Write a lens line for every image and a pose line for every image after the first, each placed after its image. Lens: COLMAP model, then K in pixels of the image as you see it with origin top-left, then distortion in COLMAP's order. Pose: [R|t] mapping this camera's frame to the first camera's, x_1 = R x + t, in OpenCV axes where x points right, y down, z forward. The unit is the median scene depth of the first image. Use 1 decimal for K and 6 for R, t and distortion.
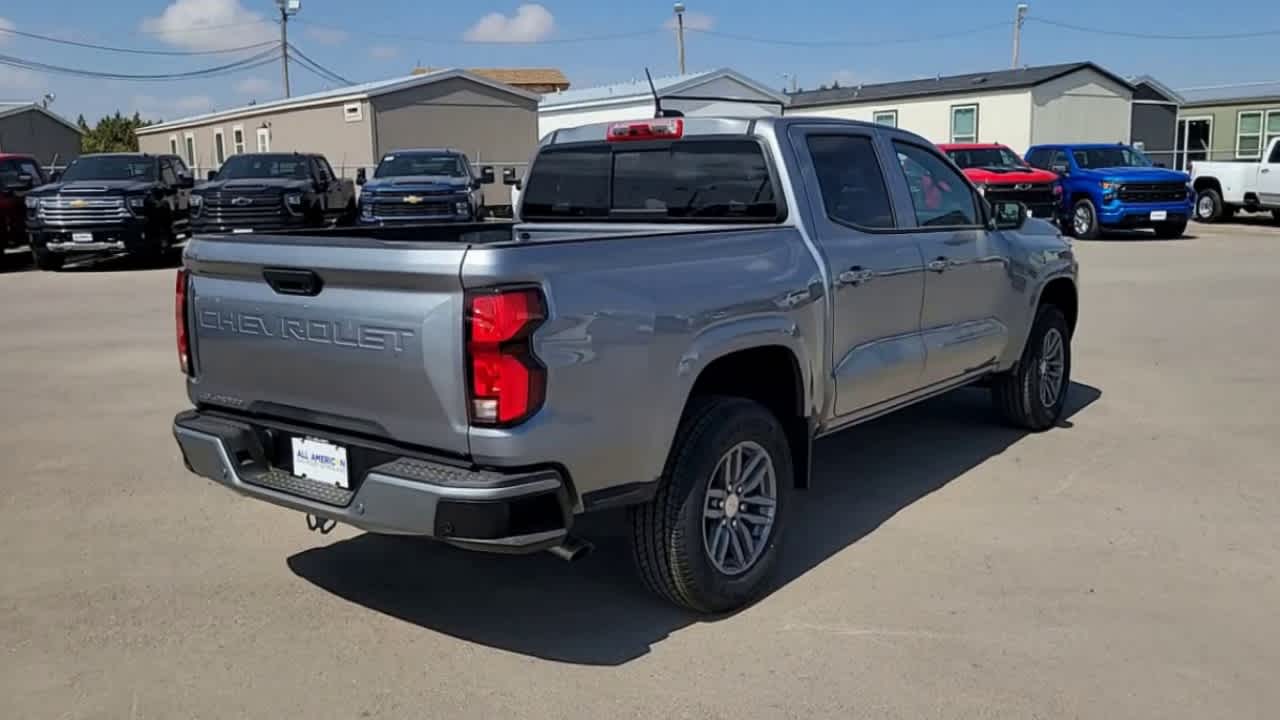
lens RADIAL K [[1075.2, 0, 649.7], [0, 1075.2, 354.0], [0, 0, 1]] dist [0.024588, -0.003062]
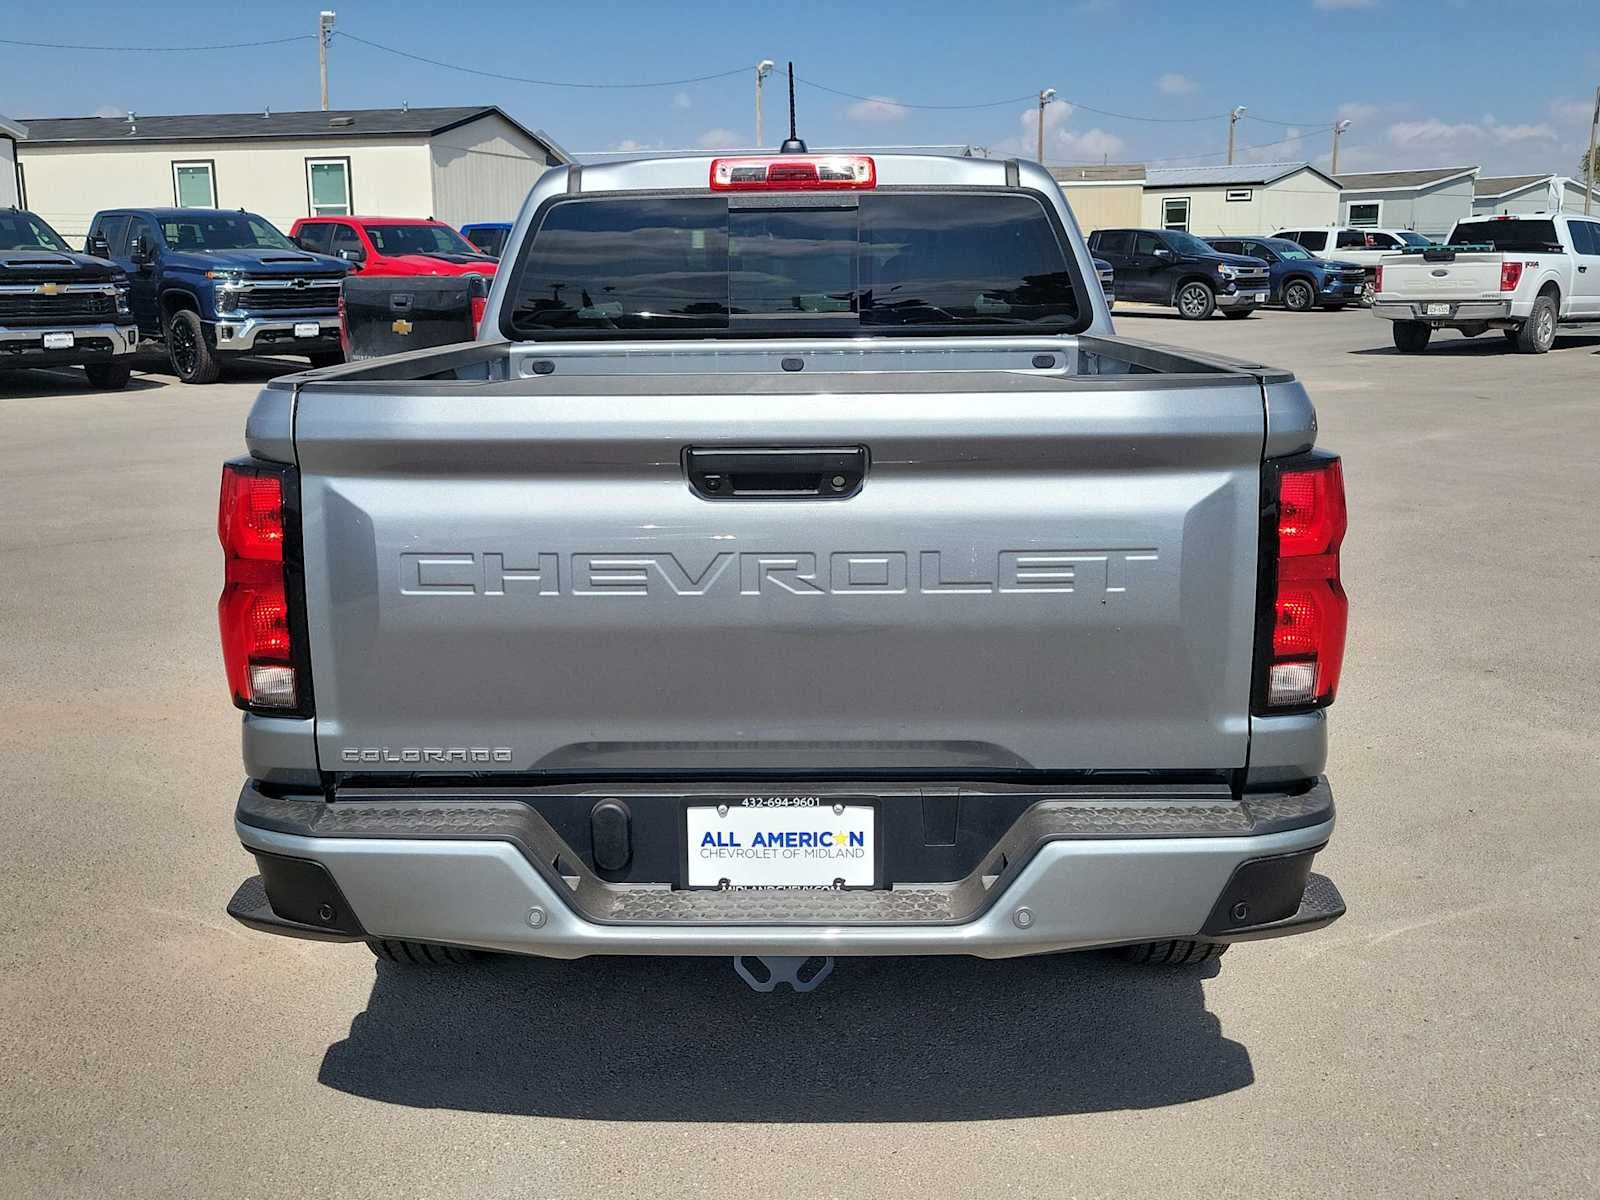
lens RADIAL K [[1587.3, 0, 800.0], [0, 1587.3, 600.0], [0, 0, 1]] dist [0.008965, 0.008276]
pose [[0.799019, -0.111030, 0.590966, -0.116951], [0.086137, 0.993803, 0.070253, -0.009551], [-0.595104, -0.005230, 0.803632, 0.071268]]
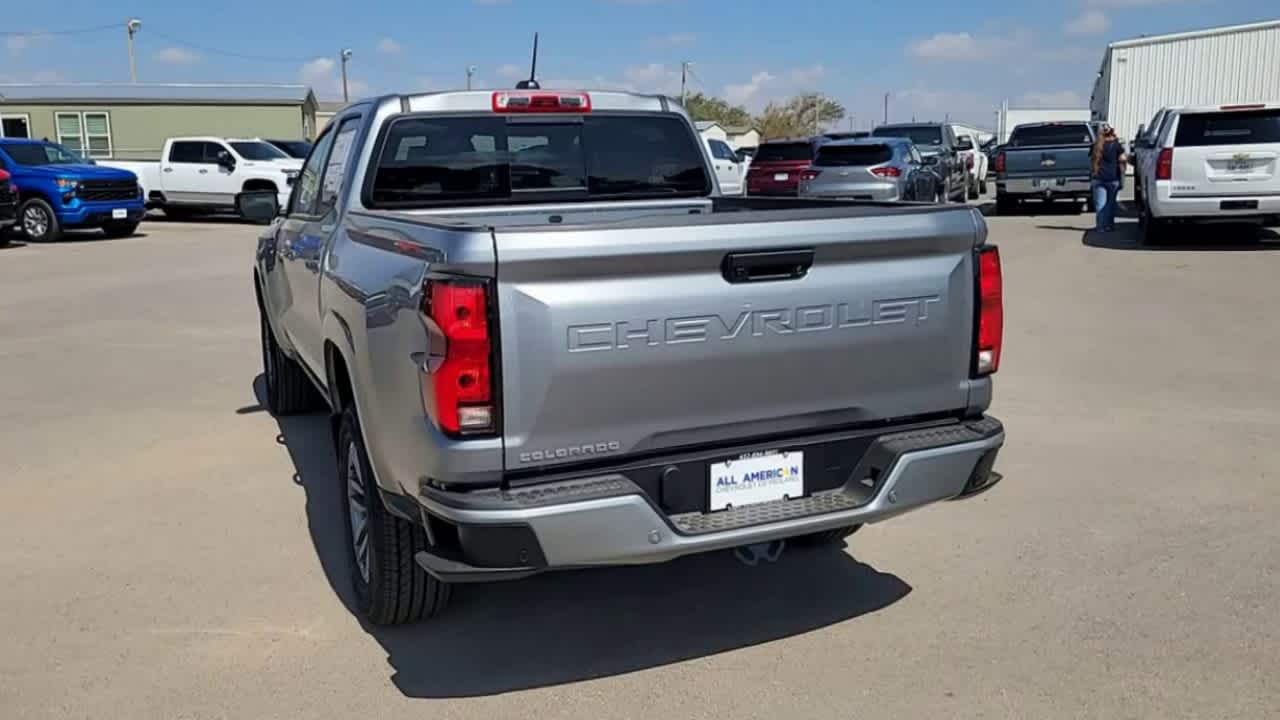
lens RADIAL K [[1075.2, 0, 649.7], [0, 1075.2, 354.0], [0, 0, 1]] dist [0.024588, -0.003062]
pose [[0.473771, -0.144686, 0.868681, -0.176416], [0.147355, 0.985529, 0.083782, -0.013274], [-0.868232, 0.088311, 0.488236, 0.108700]]
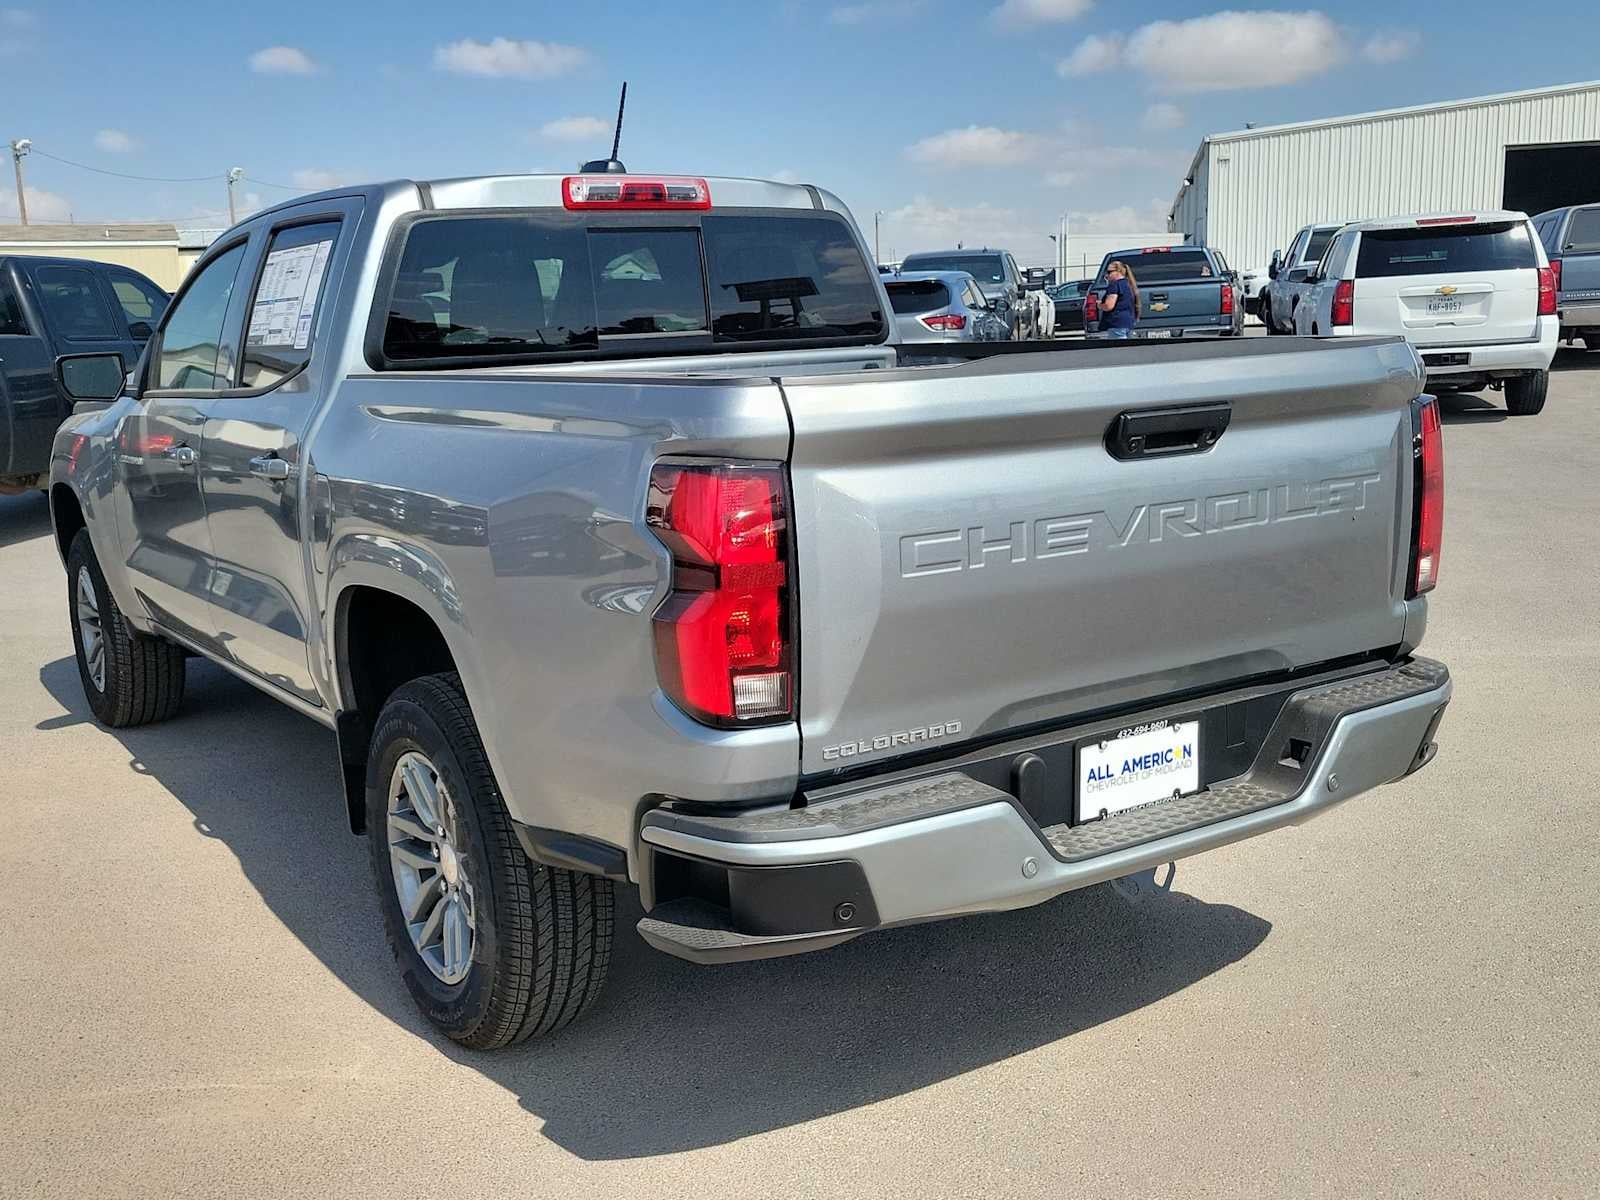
lens RADIAL K [[1623.1, 0, 803.4], [0, 1623.1, 640.5], [0, 0, 1]] dist [0.023762, -0.000540]
pose [[0.315818, -0.180867, 0.931422, -0.183674], [0.176370, 0.975745, 0.129673, -0.016331], [-0.932284, 0.123322, 0.340057, 0.145015]]
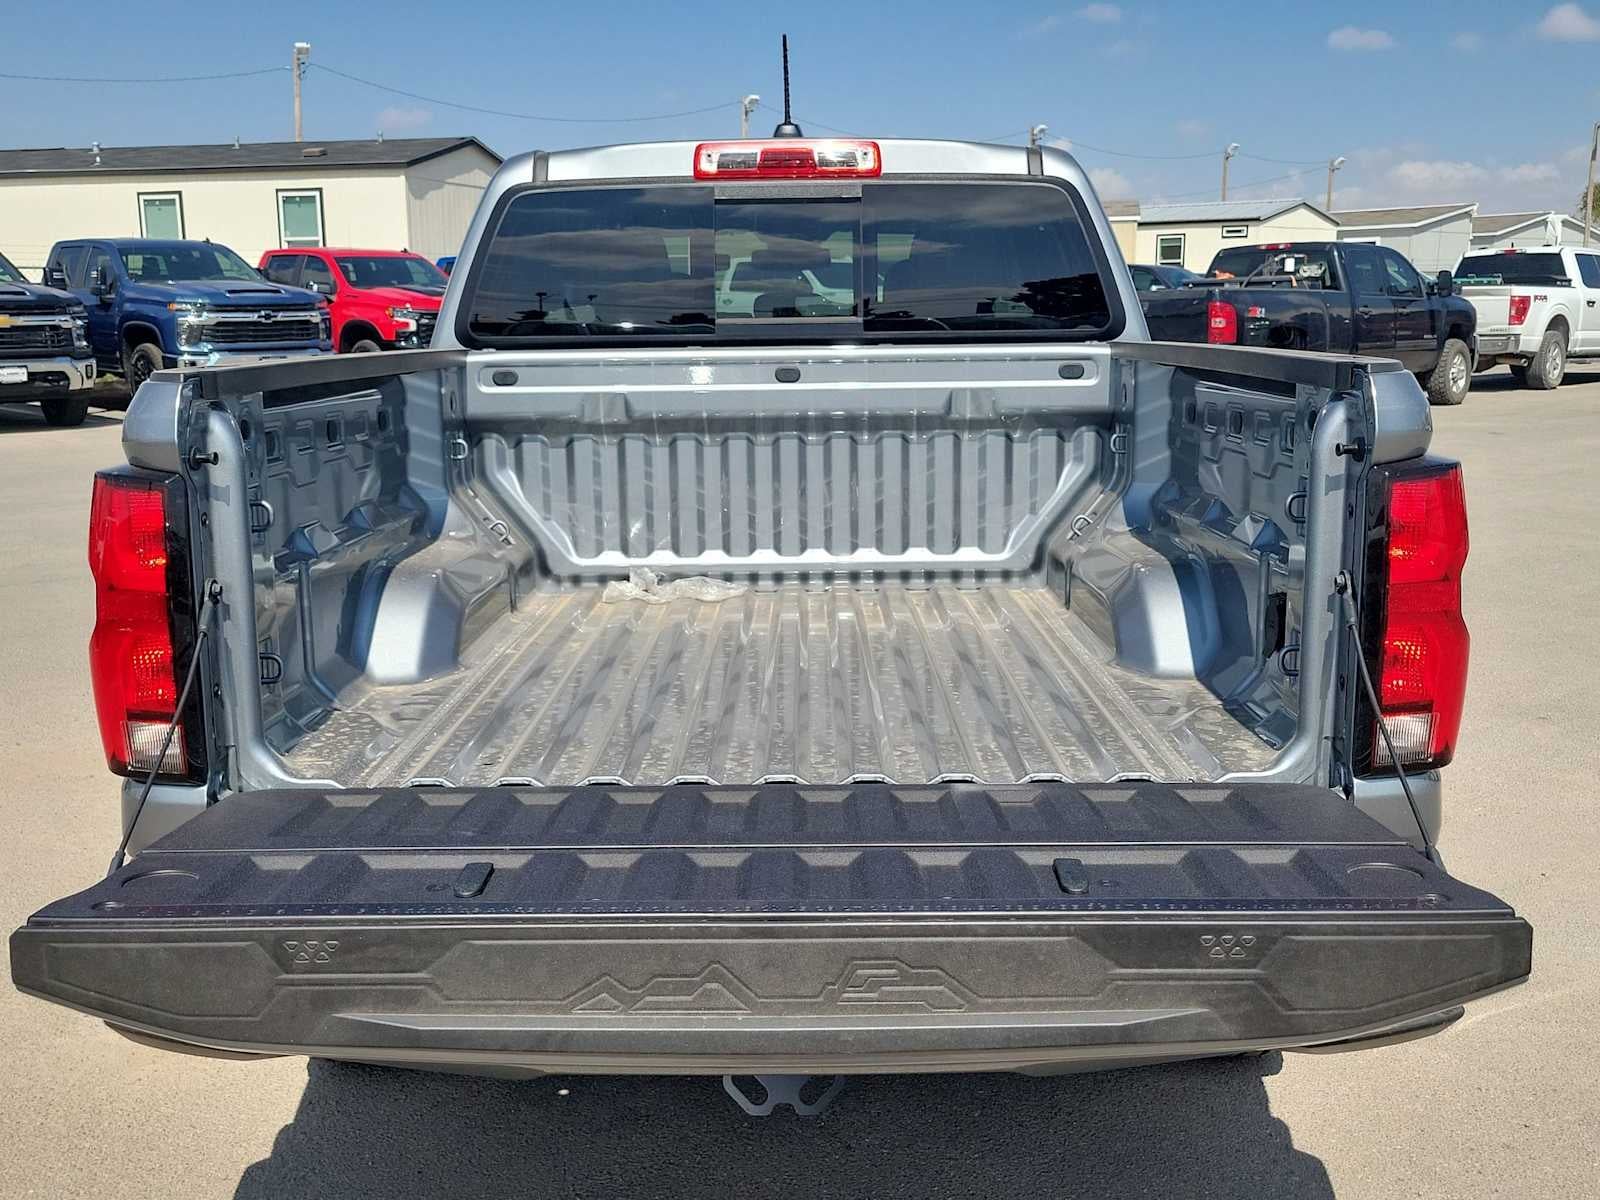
lens RADIAL K [[1617.6, 0, 815.1], [0, 1617.6, 624.4], [0, 0, 1]] dist [0.004970, -0.003309]
pose [[0.788682, -0.105404, 0.605699, -0.106585], [0.087820, 0.994406, 0.058697, -0.007903], [-0.608497, 0.006899, 0.793526, 0.086952]]
